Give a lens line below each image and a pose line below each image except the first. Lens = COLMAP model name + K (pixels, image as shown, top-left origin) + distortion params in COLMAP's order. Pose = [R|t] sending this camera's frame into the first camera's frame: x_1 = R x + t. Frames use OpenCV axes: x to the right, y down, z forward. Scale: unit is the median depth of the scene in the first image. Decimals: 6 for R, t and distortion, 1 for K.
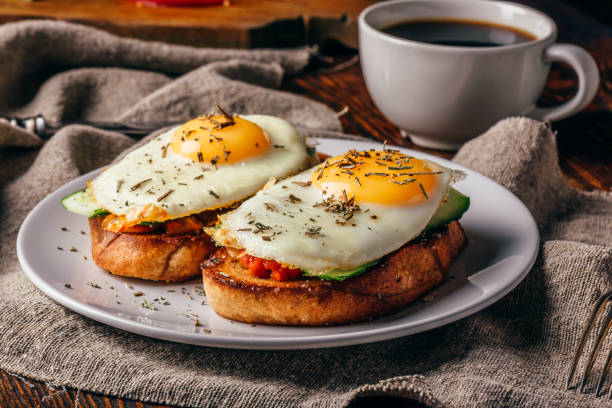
lens RADIAL K [[2111.5, 0, 306.0], [0, 2111.5, 204.0], [0, 0, 1]] dist [0.064403, 1.002967]
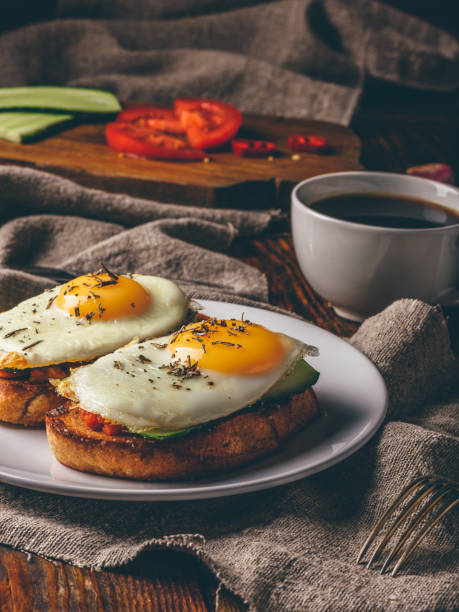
lens RADIAL K [[2289.5, 0, 201.0], [0, 2289.5, 305.4], [0, 0, 1]] dist [0.137211, 1.956622]
pose [[0.982953, 0.087752, -0.161567, 0.204153], [-0.090022, 0.995917, -0.006770, -0.023998], [0.160313, 0.021199, 0.986839, -0.134167]]
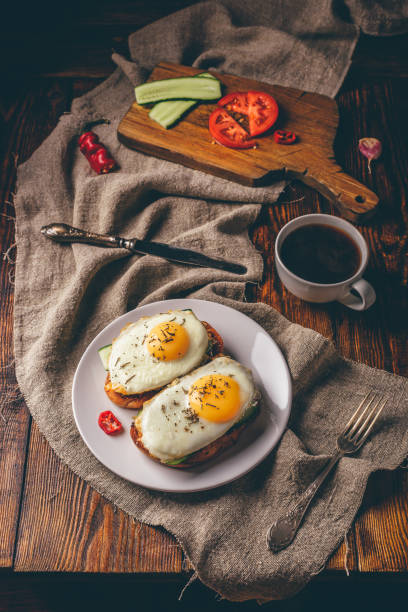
lens RADIAL K [[945.2, 0, 174.8], [0, 945.2, 306.6], [0, 0, 1]] dist [0.036926, 0.095394]
pose [[0.935478, 0.272987, -0.224407, 0.198390], [-0.105451, 0.821732, 0.560032, -0.675954], [0.337284, -0.500234, 0.797500, 0.206321]]
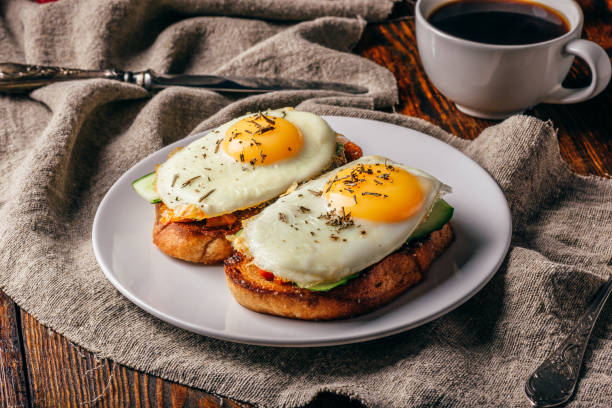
lens RADIAL K [[2025.3, 0, 306.0], [0, 2025.3, 204.0], [0, 0, 1]] dist [0.025702, 0.188261]
pose [[0.987538, 0.067883, -0.141986, 0.162737], [-0.042103, 0.983263, 0.177260, -0.214643], [0.151643, -0.169073, 0.973868, -0.161480]]
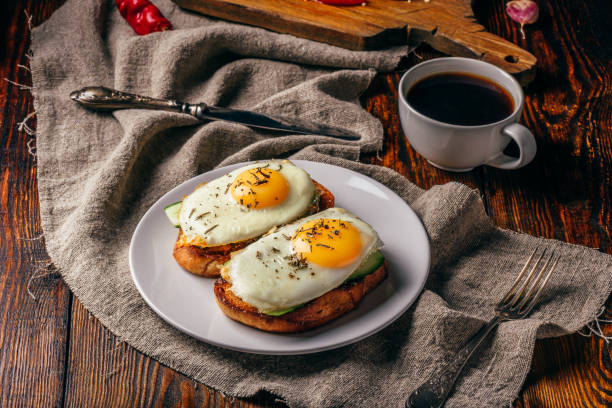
lens RADIAL K [[1964.7, 0, 306.0], [0, 1964.7, 204.0], [0, 0, 1]] dist [0.052760, 0.524349]
pose [[0.955398, 0.190947, -0.225285, 0.373237], [-0.121066, 0.949042, 0.290967, -0.509157], [0.269364, -0.250715, 0.929831, -0.492398]]
